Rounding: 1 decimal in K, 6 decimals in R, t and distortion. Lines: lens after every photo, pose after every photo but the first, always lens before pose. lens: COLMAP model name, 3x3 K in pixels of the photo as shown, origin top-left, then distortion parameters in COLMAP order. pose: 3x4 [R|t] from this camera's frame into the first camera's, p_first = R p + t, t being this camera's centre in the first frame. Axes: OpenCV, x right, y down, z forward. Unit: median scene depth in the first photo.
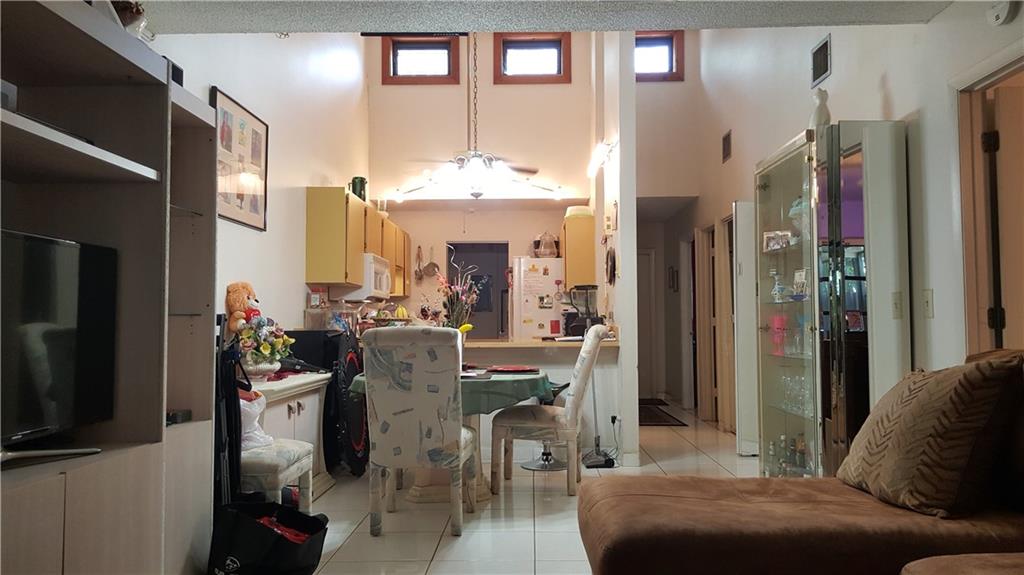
lens RADIAL K [[760.0, 0, 509.1], [0, 760.0, 294.4], [0, 0, 1]] dist [0.140476, -0.234231]
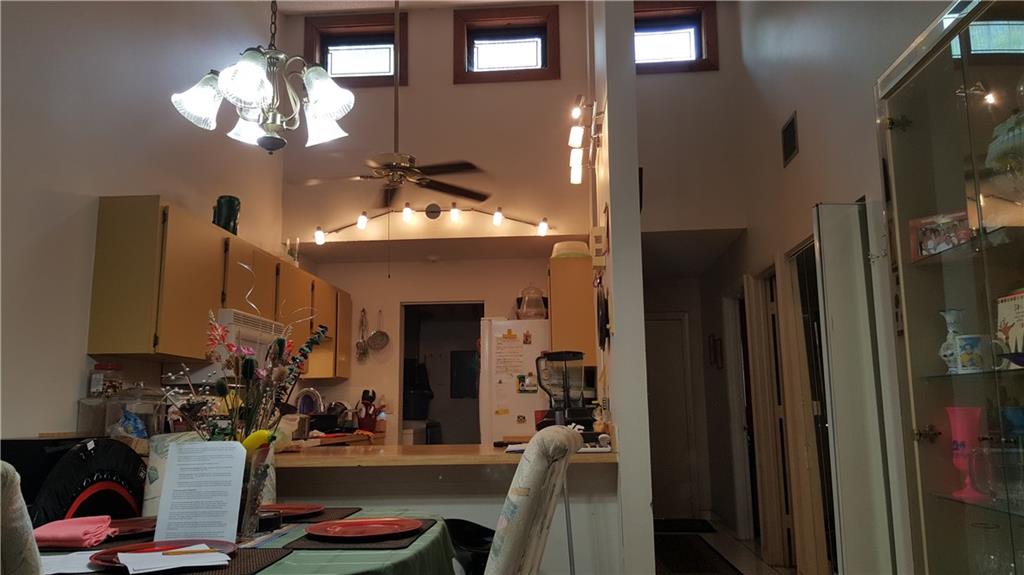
lens RADIAL K [[760.0, 0, 509.1], [0, 760.0, 294.4], [0, 0, 1]] dist [0.140476, -0.234231]
pose [[0.998581, -0.015279, -0.051015, 0.067471], [0.009508, 0.993717, -0.111514, 0.006594], [0.052398, 0.110870, 0.992453, 0.307887]]
